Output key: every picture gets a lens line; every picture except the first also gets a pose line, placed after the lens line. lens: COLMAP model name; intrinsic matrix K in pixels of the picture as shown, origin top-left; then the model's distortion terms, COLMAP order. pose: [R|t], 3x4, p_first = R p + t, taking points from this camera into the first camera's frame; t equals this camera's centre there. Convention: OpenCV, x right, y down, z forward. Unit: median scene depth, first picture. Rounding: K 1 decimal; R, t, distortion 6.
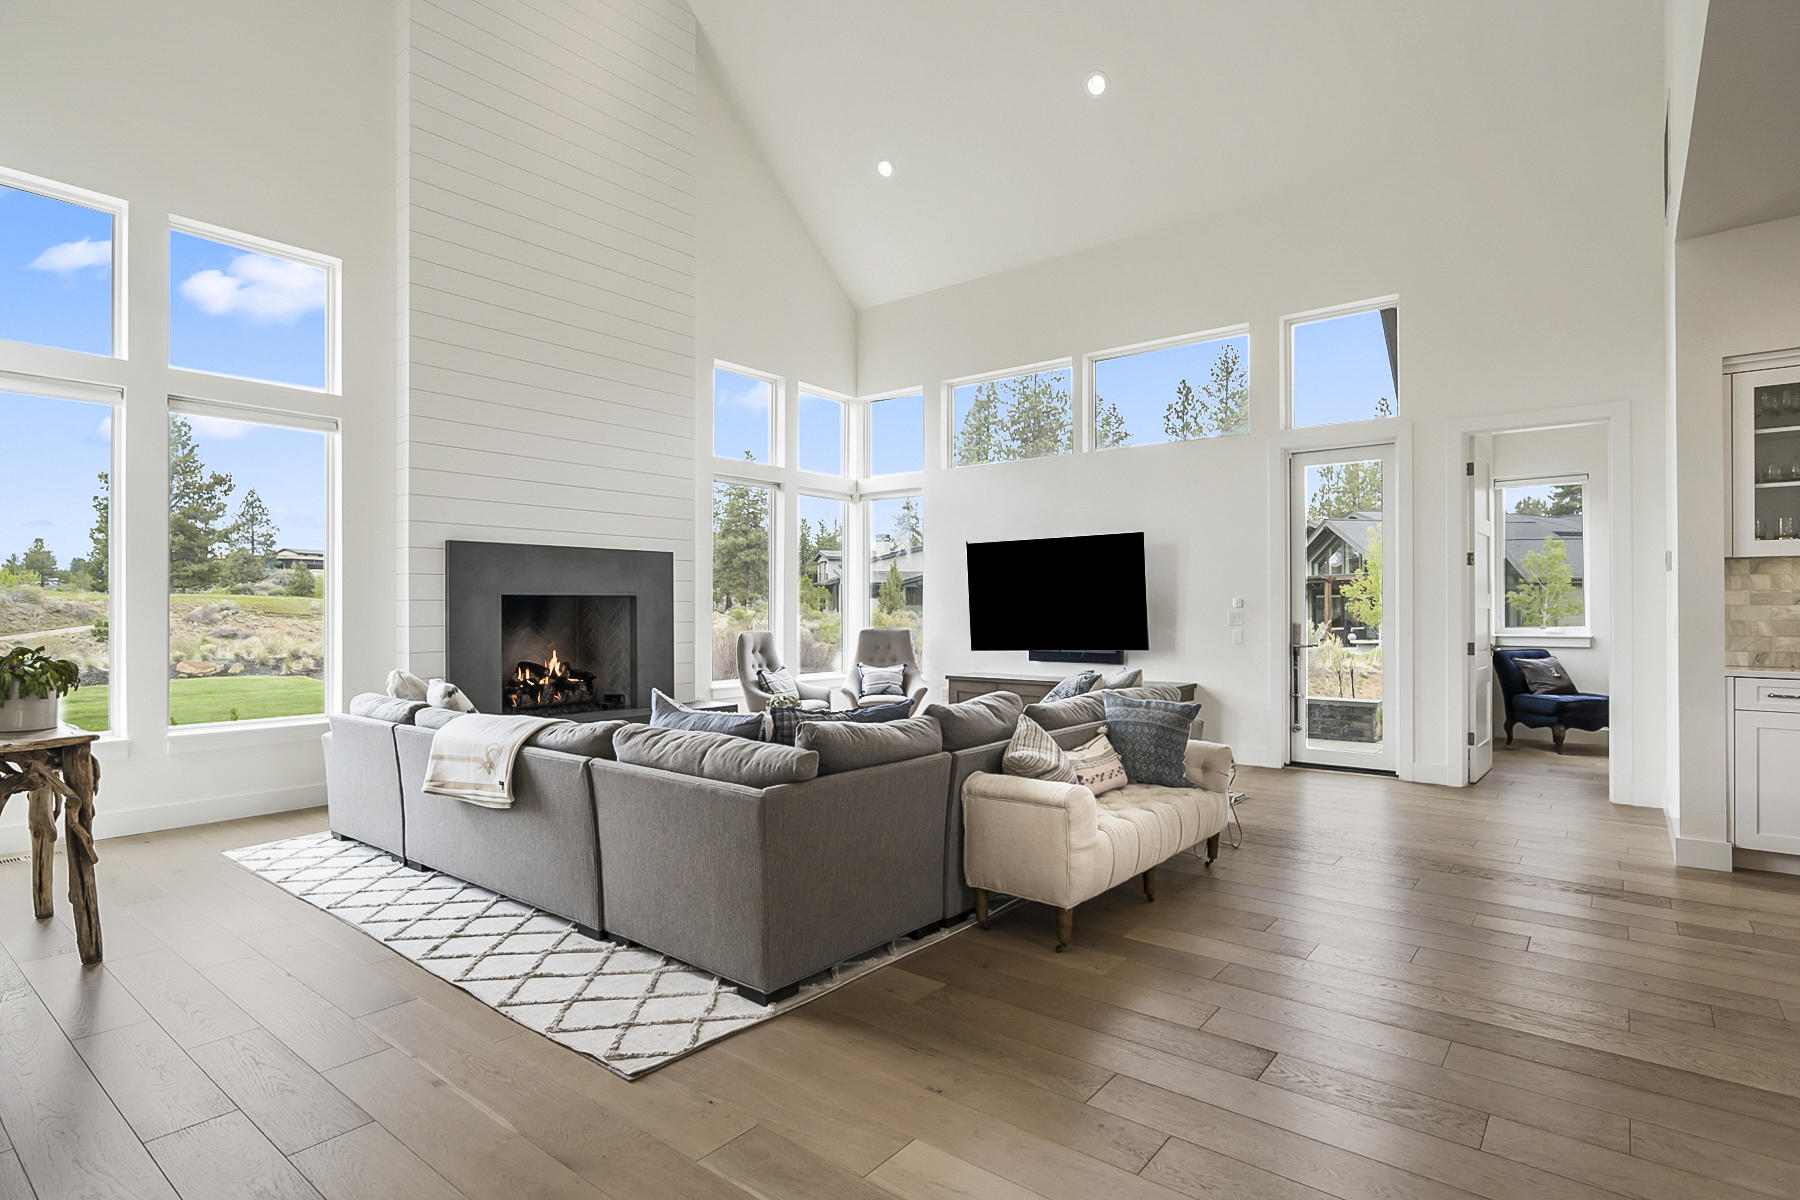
lens RADIAL K [[908.9, 0, 900.0], [0, 908.9, 600.0], [0, 0, 1]] dist [-0.000069, 0.000210]
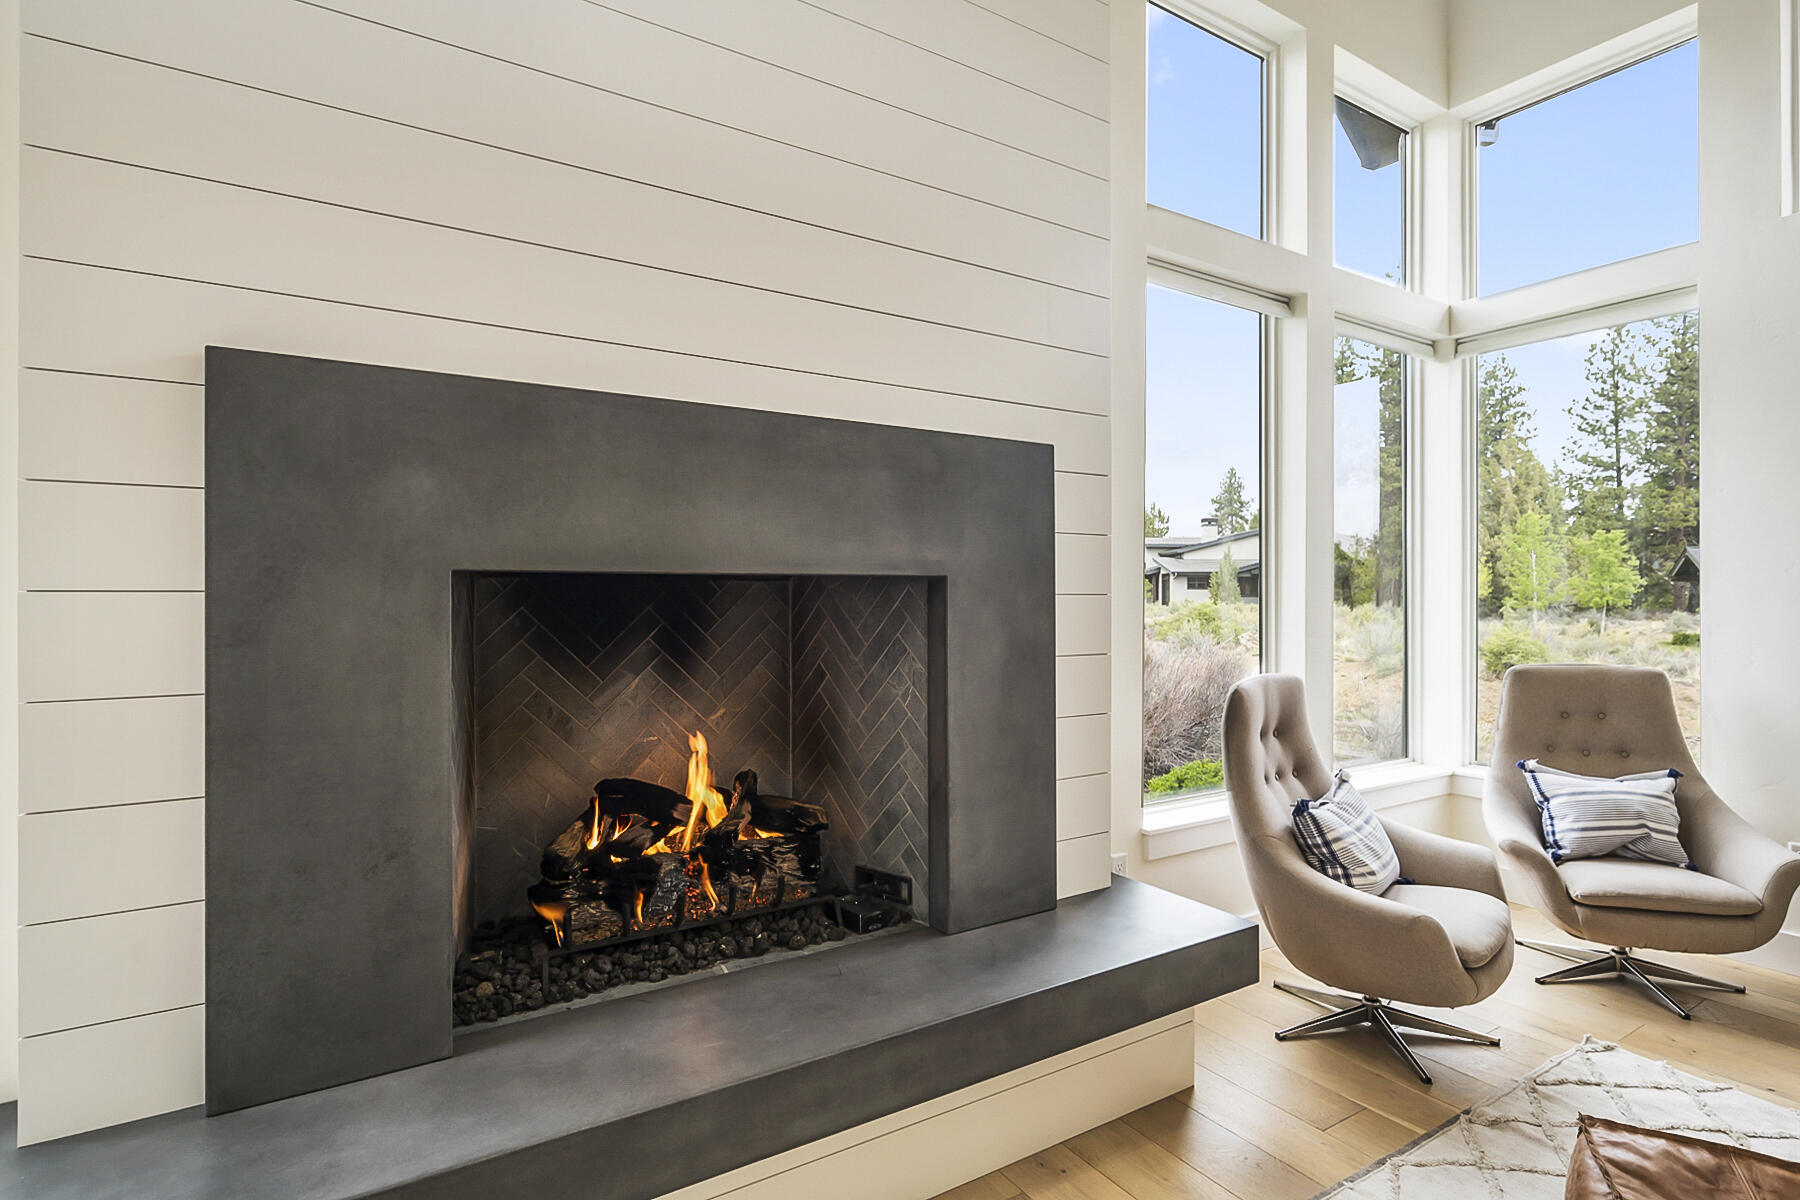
lens RADIAL K [[918.0, 0, 900.0], [0, 918.0, 600.0], [0, 0, 1]] dist [-0.028790, 0.000113]
pose [[0.944938, 0.001701, -0.327246, -0.190464], [0.001391, 0.999957, 0.009212, 0.000669], [0.327247, -0.009159, 0.944894, 0.658403]]
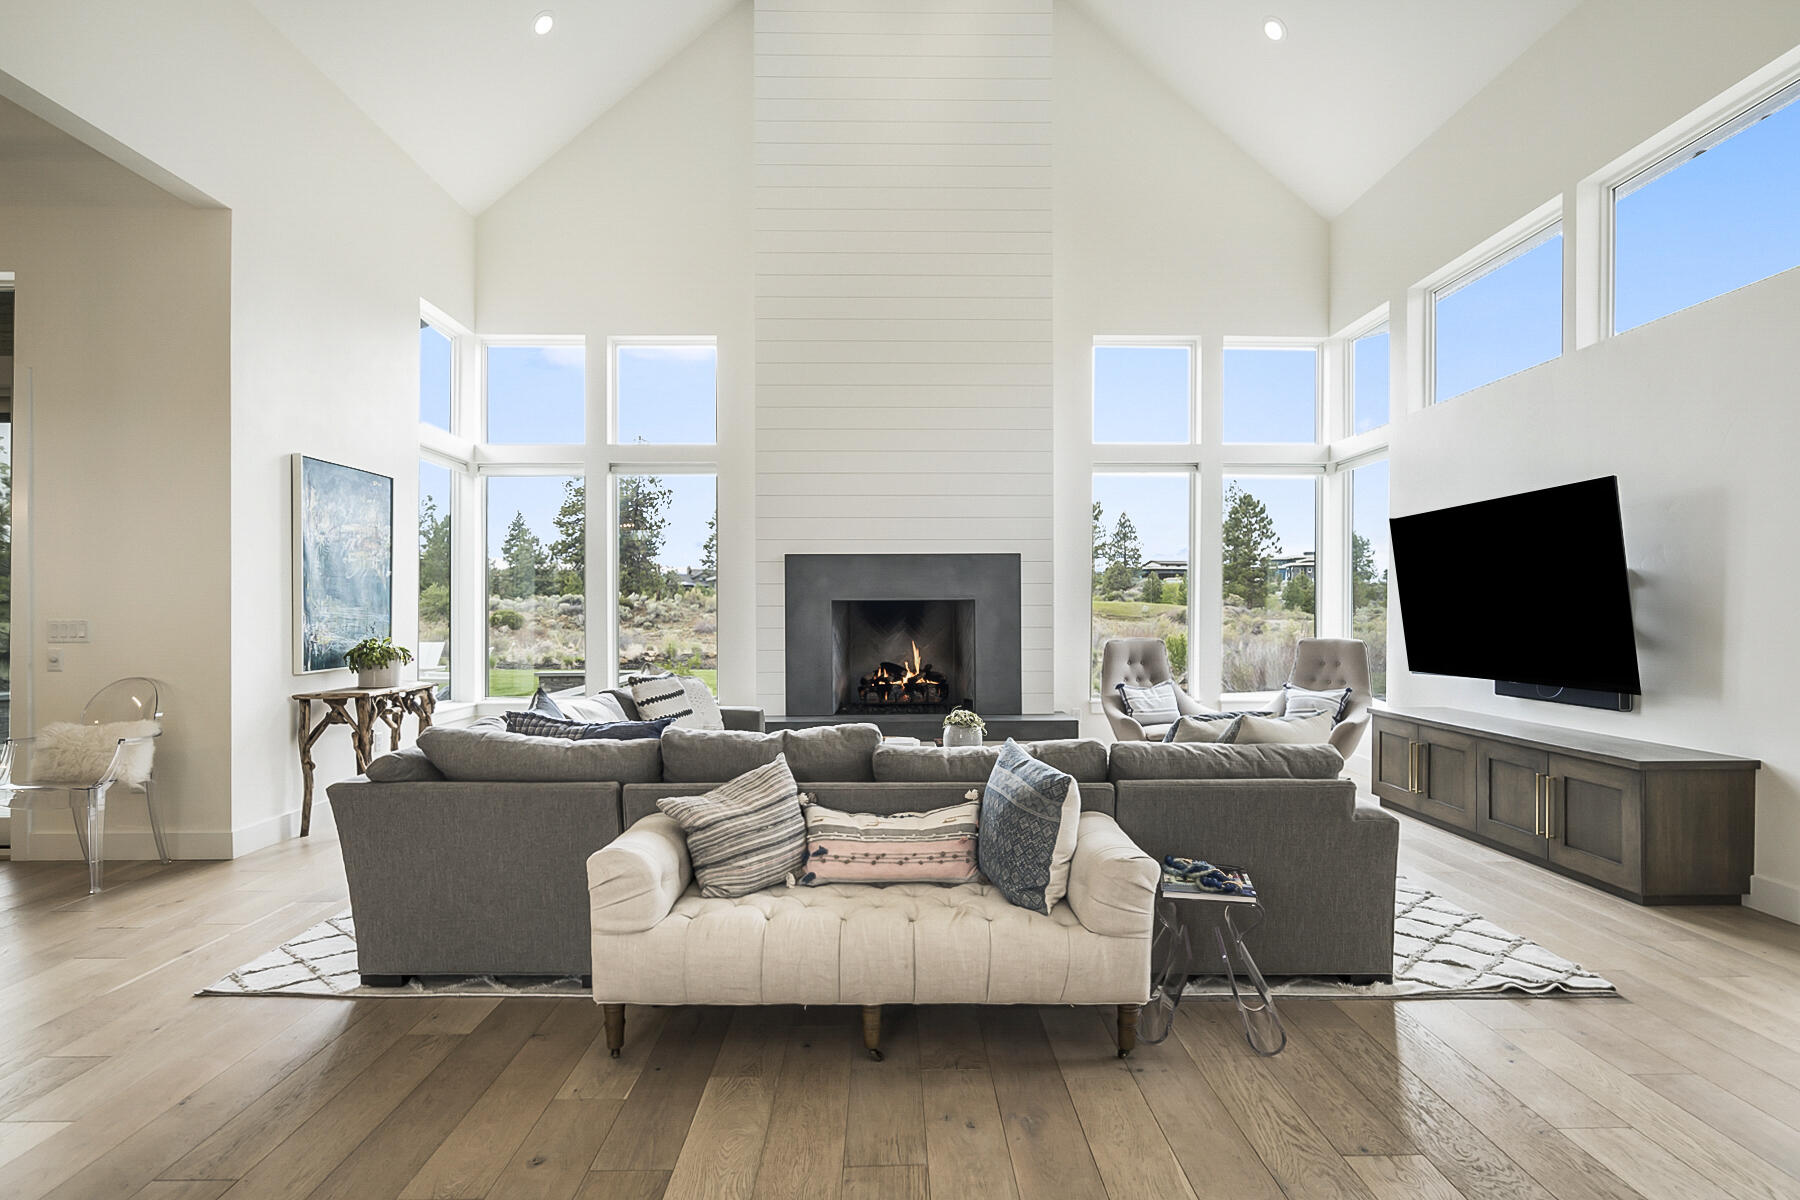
lens RADIAL K [[908.9, 0, 900.0], [0, 908.9, 600.0], [0, 0, 1]] dist [-0.000069, 0.000210]
pose [[0.637782, -0.010563, -0.770144, 0.394202], [0.007596, 0.999944, -0.007424, 0.002142], [0.770179, -0.001115, 0.637827, 0.292970]]
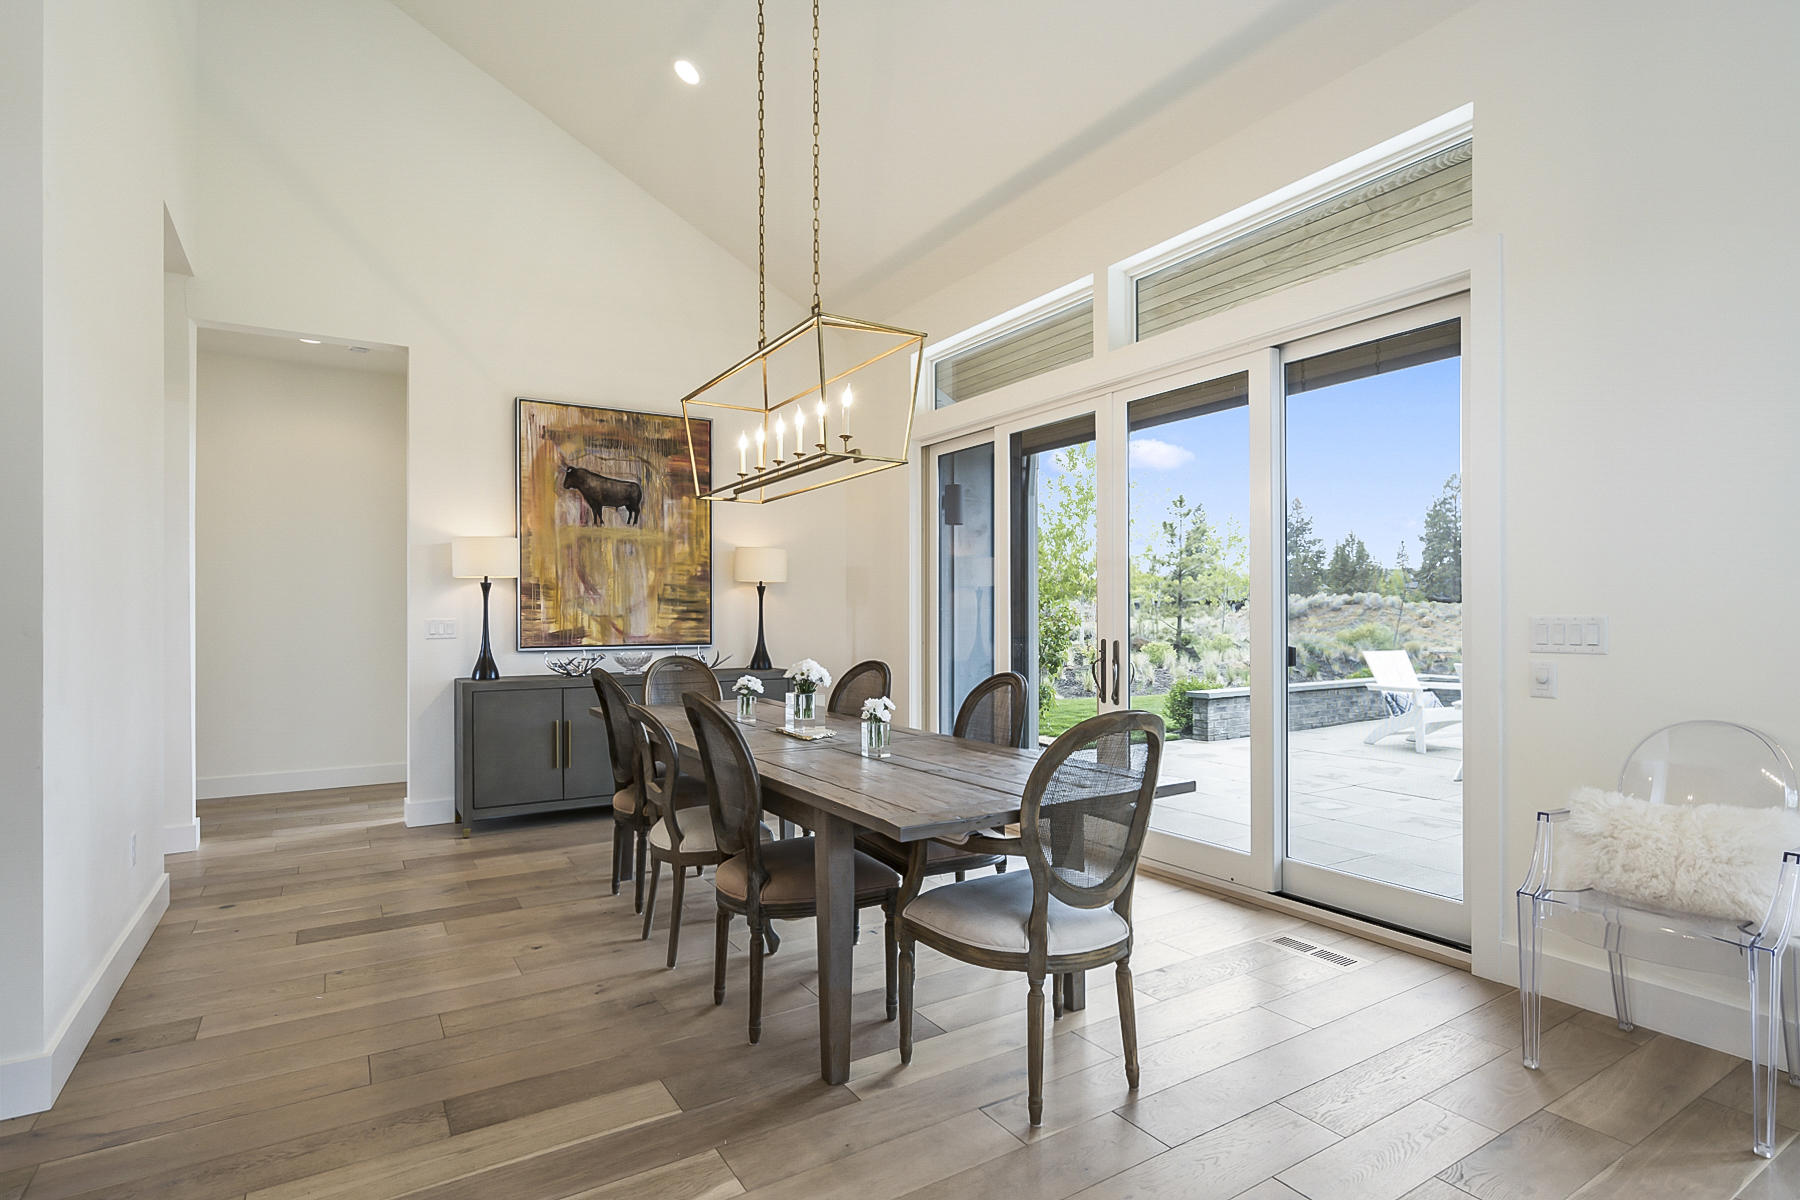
lens RADIAL K [[908.9, 0, 900.0], [0, 908.9, 600.0], [0, 0, 1]] dist [-0.000069, 0.000210]
pose [[-0.334013, -0.012934, -0.942480, 0.011637], [0.011711, 0.999772, -0.017870, 0.003258], [0.942496, -0.017006, -0.333786, 0.113579]]
